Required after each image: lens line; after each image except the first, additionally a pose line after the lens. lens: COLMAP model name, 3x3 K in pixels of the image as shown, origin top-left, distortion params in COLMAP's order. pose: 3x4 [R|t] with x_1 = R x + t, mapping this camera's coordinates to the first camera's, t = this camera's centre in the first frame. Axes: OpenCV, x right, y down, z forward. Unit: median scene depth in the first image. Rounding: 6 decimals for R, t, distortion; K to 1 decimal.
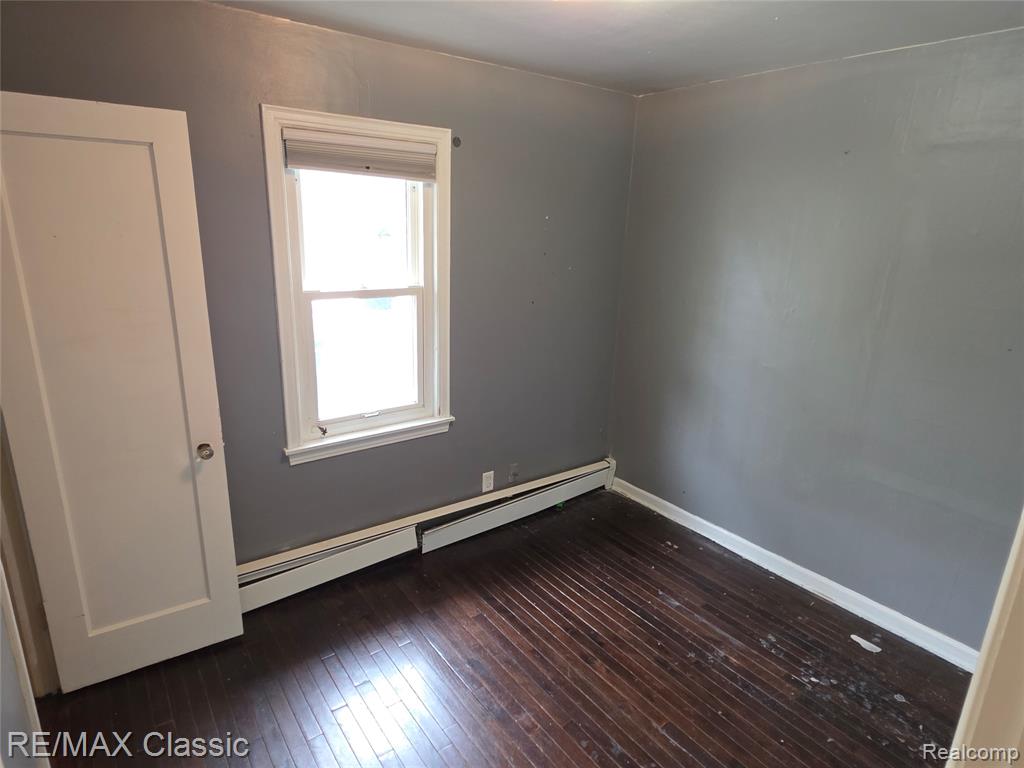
lens RADIAL K [[585.3, 0, 508.6], [0, 585.3, 380.7], [0, 0, 1]] dist [0.004954, -0.002713]
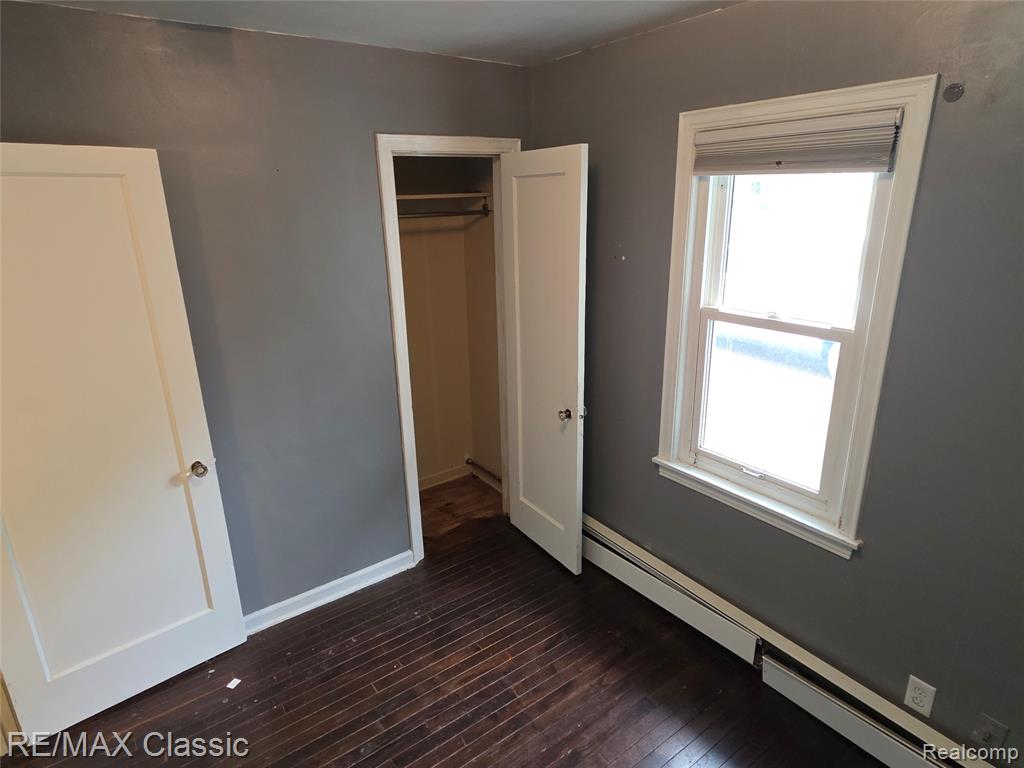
lens RADIAL K [[585.3, 0, 508.6], [0, 585.3, 380.7], [0, 0, 1]] dist [0.004954, -0.002713]
pose [[-0.010723, 0.275308, -0.961296, 0.528116], [-0.240681, 0.932378, 0.269711, -0.205299], [0.970545, 0.234258, 0.056264, 0.633959]]
